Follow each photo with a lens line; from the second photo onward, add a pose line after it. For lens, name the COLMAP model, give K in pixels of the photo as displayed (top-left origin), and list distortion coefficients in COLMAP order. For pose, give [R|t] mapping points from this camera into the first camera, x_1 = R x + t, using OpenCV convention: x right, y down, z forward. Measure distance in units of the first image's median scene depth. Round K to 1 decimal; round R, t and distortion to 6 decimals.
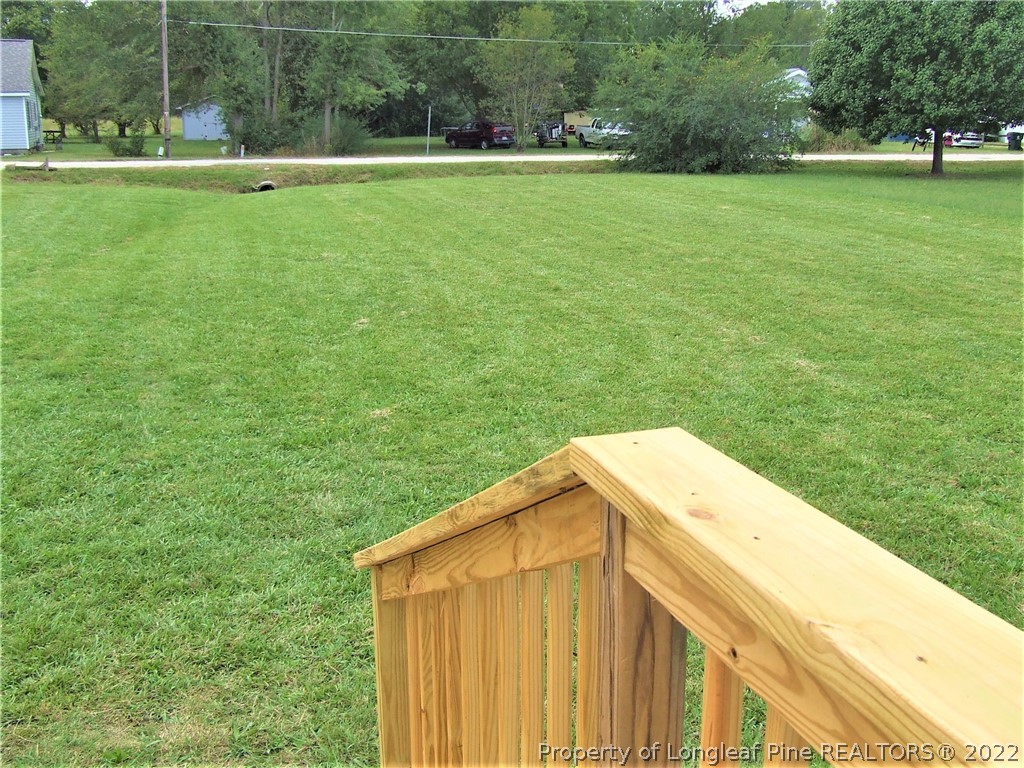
lens RADIAL K [[1128.3, 0, 512.0], [0, 1128.3, 384.1], [0, 0, 1]] dist [-0.058984, 0.000000]
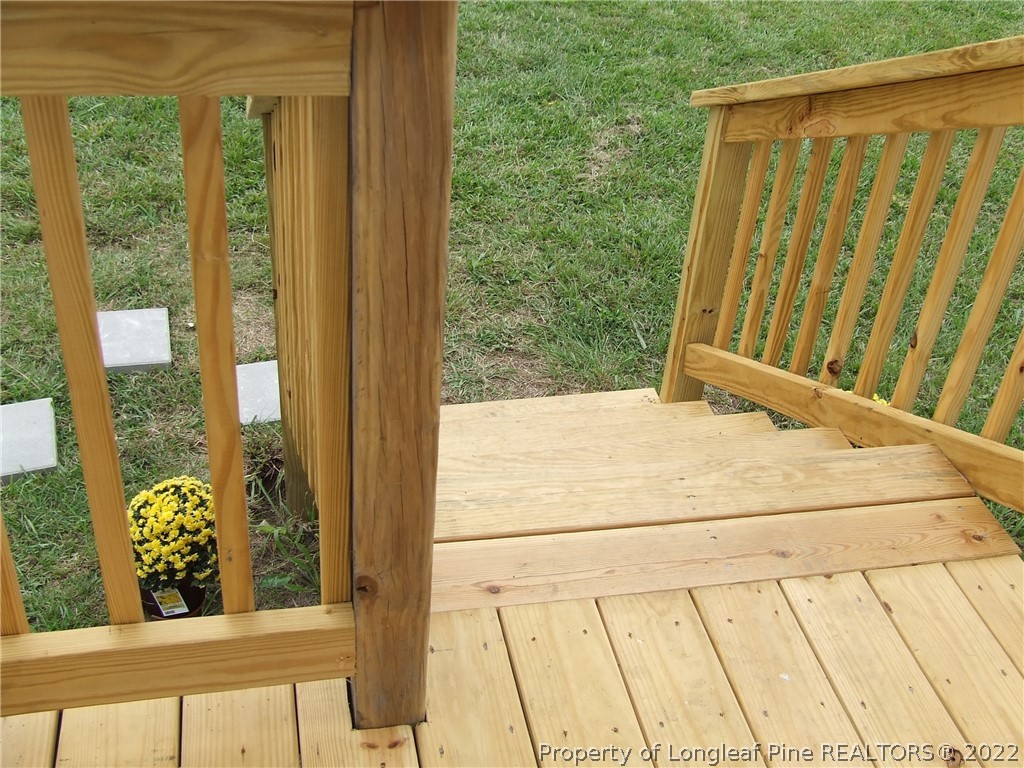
lens RADIAL K [[1128.3, 0, 512.0], [0, 1128.3, 376.9], [0, 0, 1]] dist [-0.058984, 0.000000]
pose [[0.993203, 0.114119, -0.022918, -0.141185], [-0.097892, 0.925473, 0.365945, 0.022526], [0.062971, -0.361215, 0.930354, 0.000927]]
